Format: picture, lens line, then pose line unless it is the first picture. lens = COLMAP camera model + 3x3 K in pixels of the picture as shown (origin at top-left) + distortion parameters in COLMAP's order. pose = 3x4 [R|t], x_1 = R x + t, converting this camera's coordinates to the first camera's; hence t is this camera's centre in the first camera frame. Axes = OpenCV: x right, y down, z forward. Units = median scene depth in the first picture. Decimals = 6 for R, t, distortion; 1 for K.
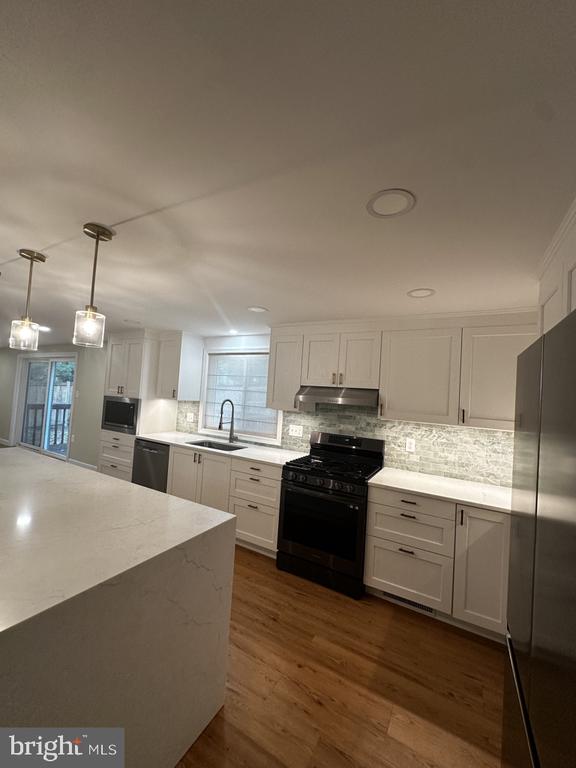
lens RADIAL K [[306.0, 0, 286.3], [0, 306.0, 383.5], [0, 0, 1]] dist [0.000357, -0.000425]
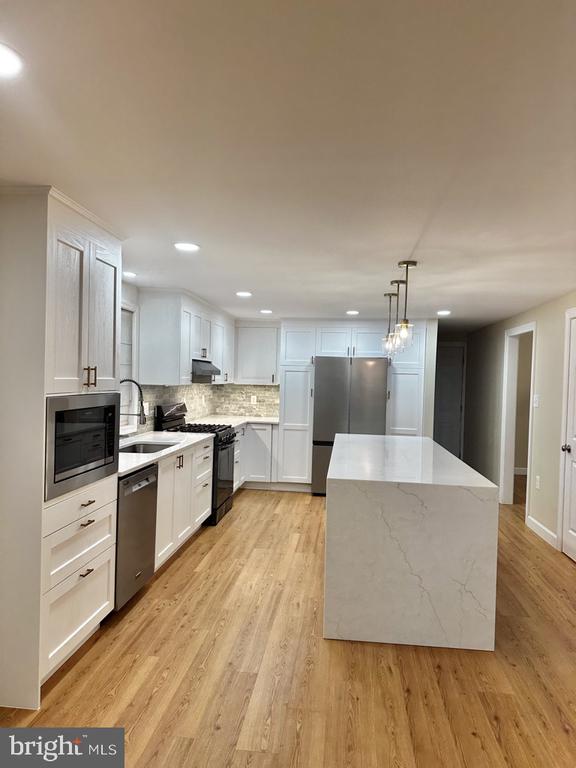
lens RADIAL K [[531.3, 0, 288.5], [0, 531.3, 386.0], [0, 0, 1]] dist [0.014900, -0.010512]
pose [[-0.389629, -0.084872, 0.917053, -1.318126], [-0.085617, 0.994771, 0.055688, -0.027121], [-0.916984, -0.056818, -0.394858, 1.084520]]
